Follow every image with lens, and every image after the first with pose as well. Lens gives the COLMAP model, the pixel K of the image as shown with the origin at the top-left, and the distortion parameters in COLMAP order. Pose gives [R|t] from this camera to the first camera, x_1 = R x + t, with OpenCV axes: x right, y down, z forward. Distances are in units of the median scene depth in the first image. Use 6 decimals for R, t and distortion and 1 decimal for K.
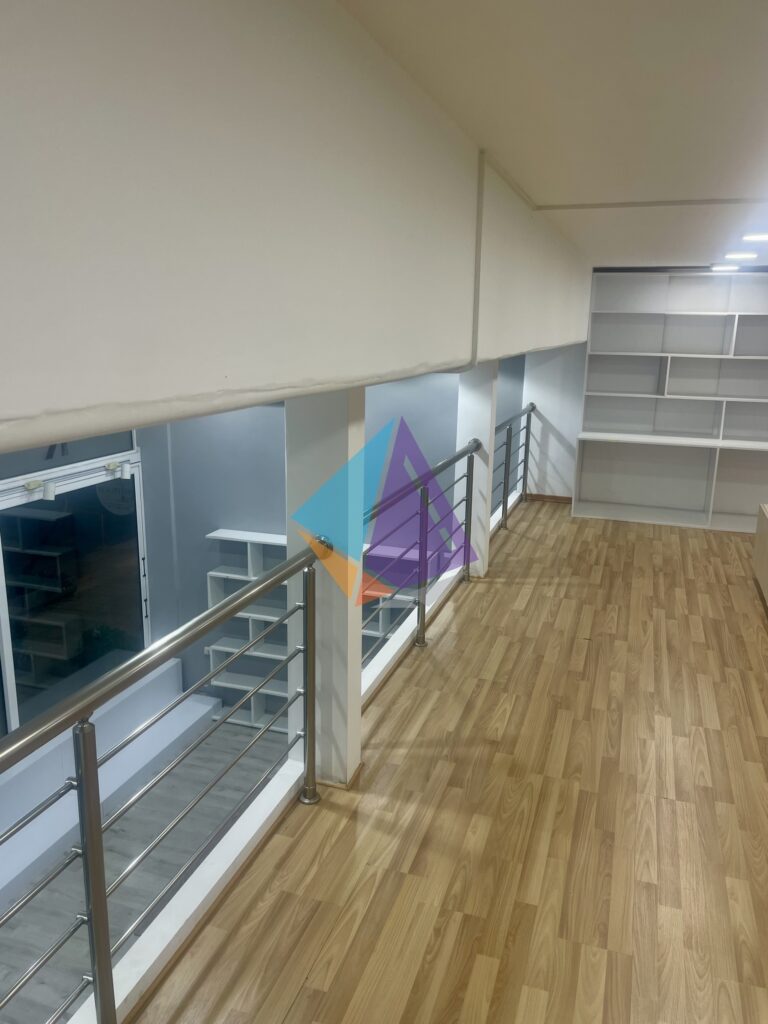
lens RADIAL K [[776.0, 0, 389.8], [0, 776.0, 510.6], [0, 0, 1]] dist [0.077593, -0.085367]
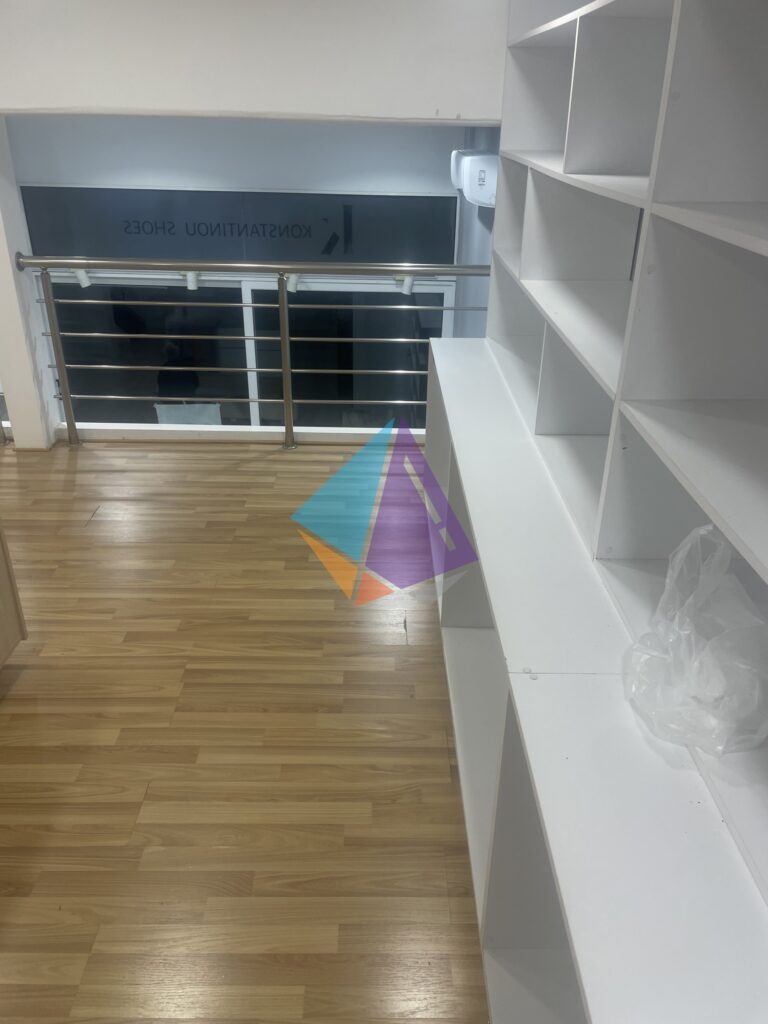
lens RADIAL K [[776.0, 0, 381.3], [0, 776.0, 510.9], [0, 0, 1]] dist [0.077593, -0.085367]
pose [[0.317052, 0.411900, -0.854293, 0.776087], [-0.222742, 0.907910, 0.355086, -0.180971], [0.921881, 0.077706, 0.379602, 0.883711]]
